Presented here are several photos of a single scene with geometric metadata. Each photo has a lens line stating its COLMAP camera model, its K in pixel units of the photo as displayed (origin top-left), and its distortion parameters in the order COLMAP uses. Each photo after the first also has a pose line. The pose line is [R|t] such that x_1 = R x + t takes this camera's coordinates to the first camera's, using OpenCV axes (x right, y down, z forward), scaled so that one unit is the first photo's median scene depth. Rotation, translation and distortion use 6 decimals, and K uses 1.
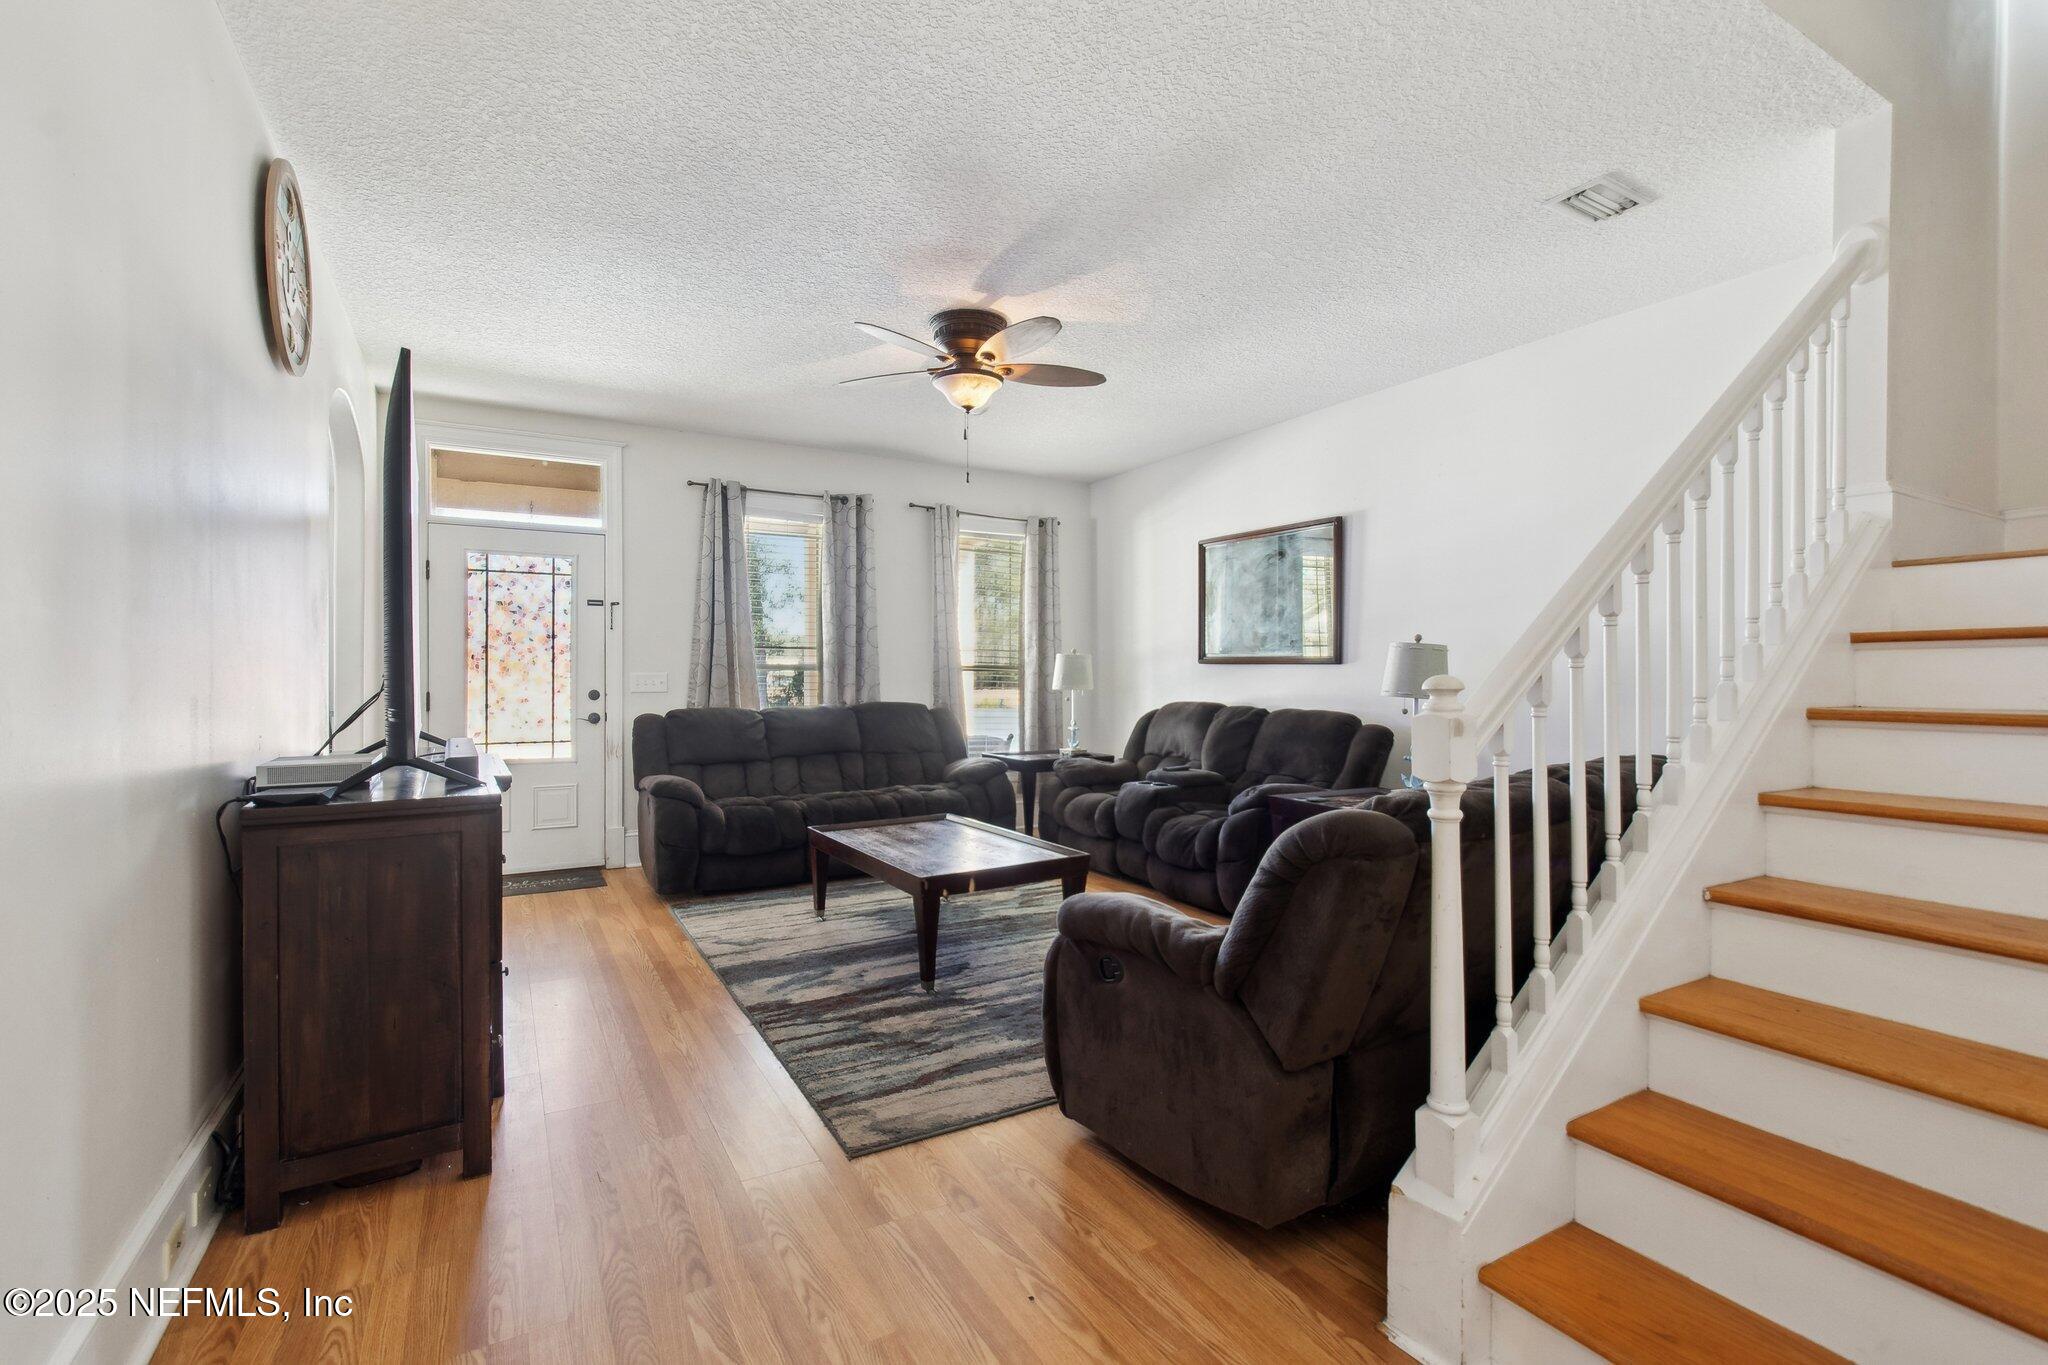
lens RADIAL K [[906.3, 0, 1018.9], [0, 906.3, 674.8], [0, 0, 1]] dist [-0.000362, -0.001147]
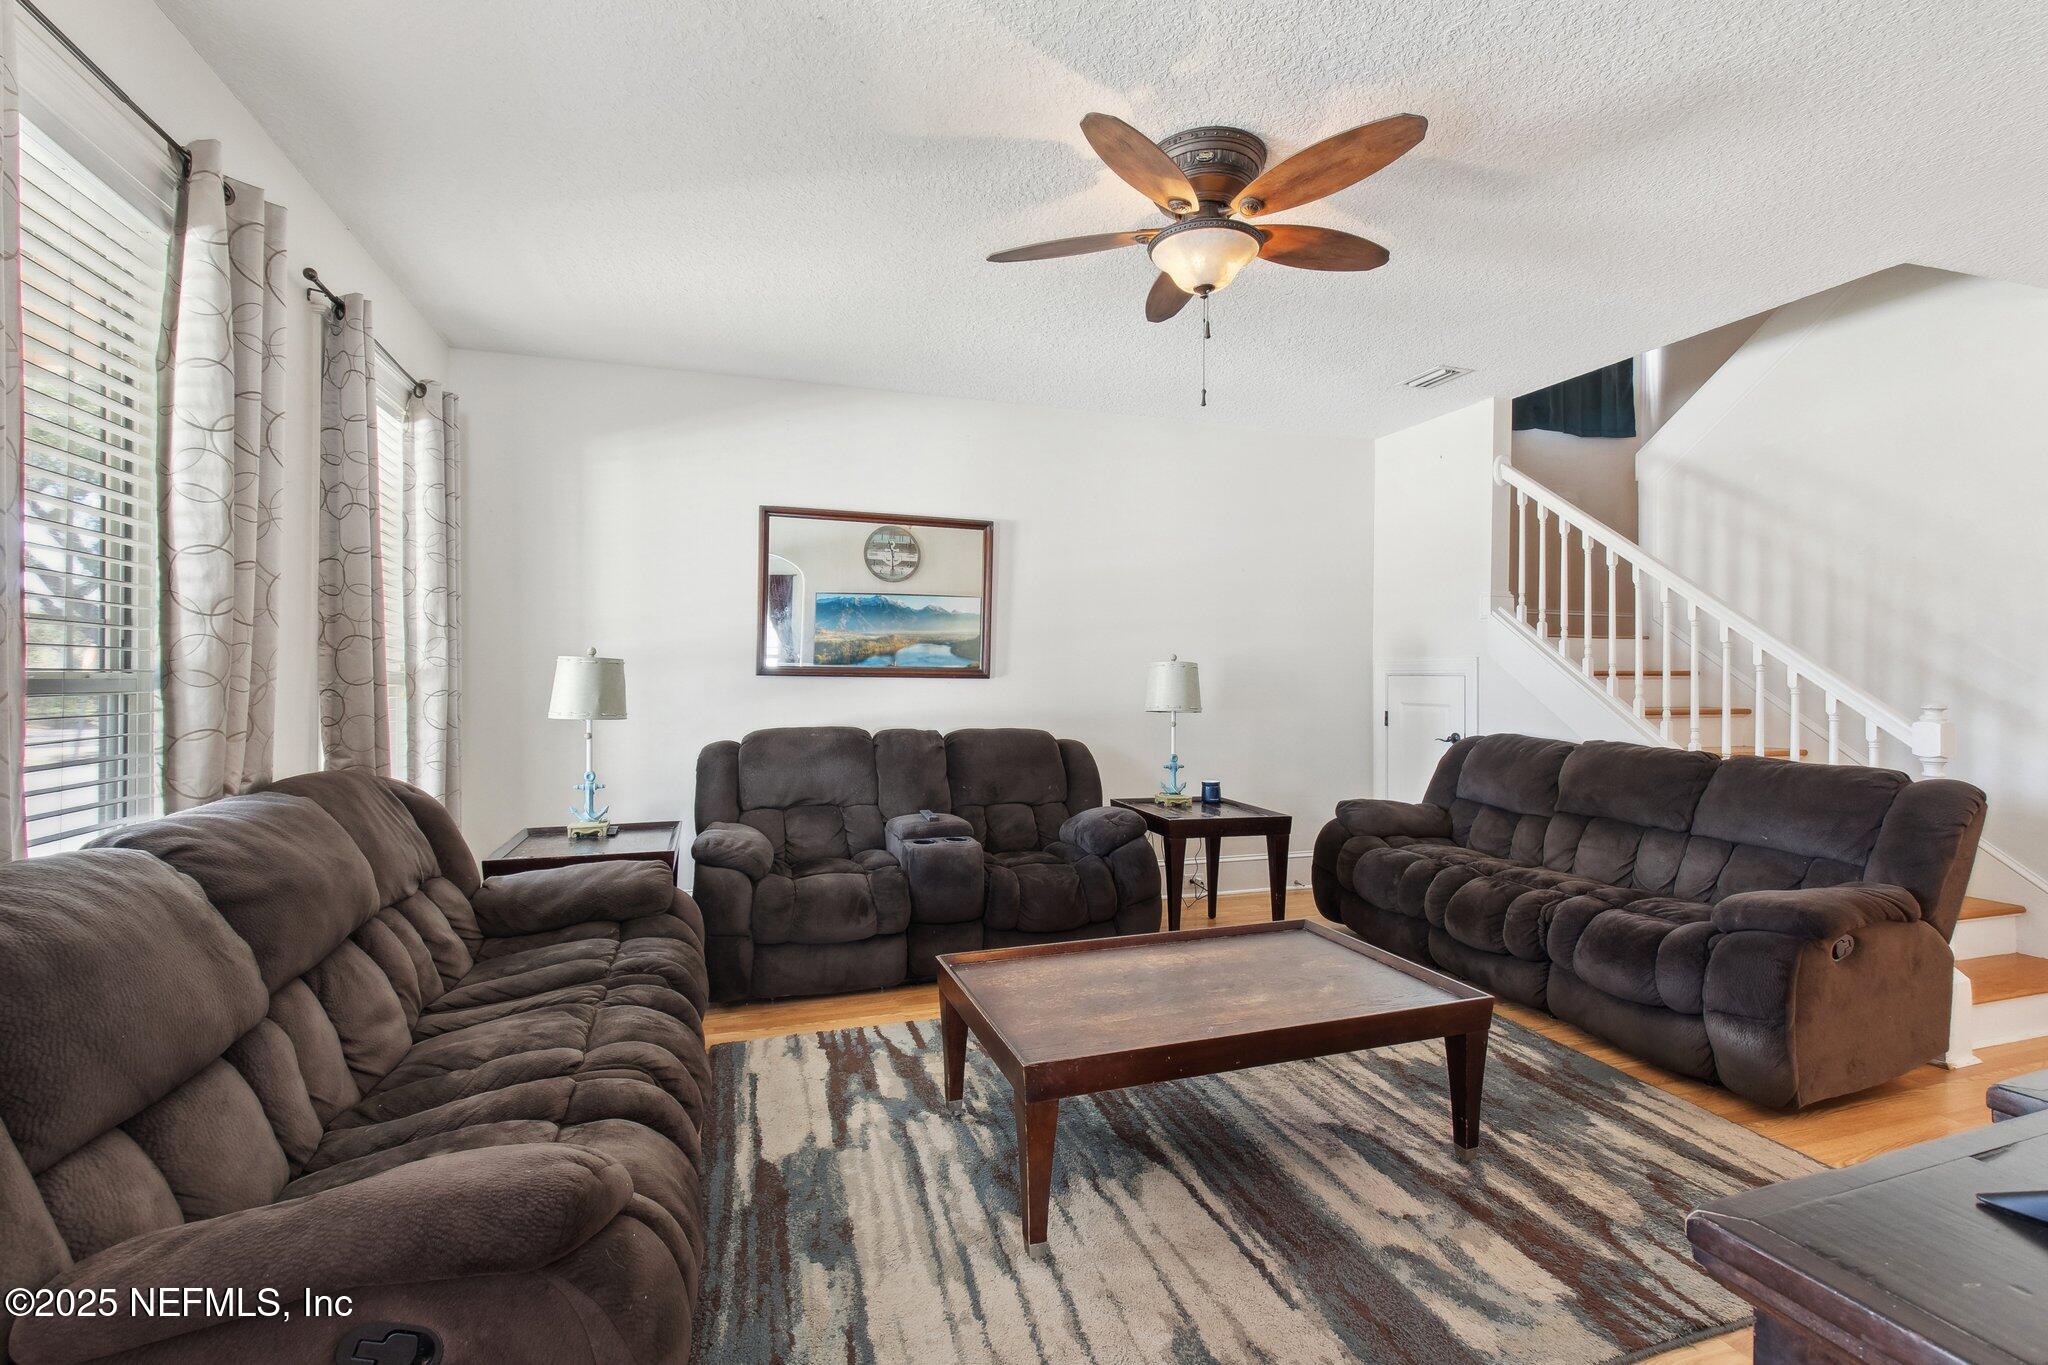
lens RADIAL K [[906.3, 0, 1018.9], [0, 906.3, 674.8], [0, 0, 1]] dist [-0.000362, -0.001147]
pose [[0.211886, 0.004182, 0.977286, -0.829100], [-0.002510, 0.999990, -0.003735, -0.018872], [-0.977291, -0.001662, 0.211894, 1.154751]]
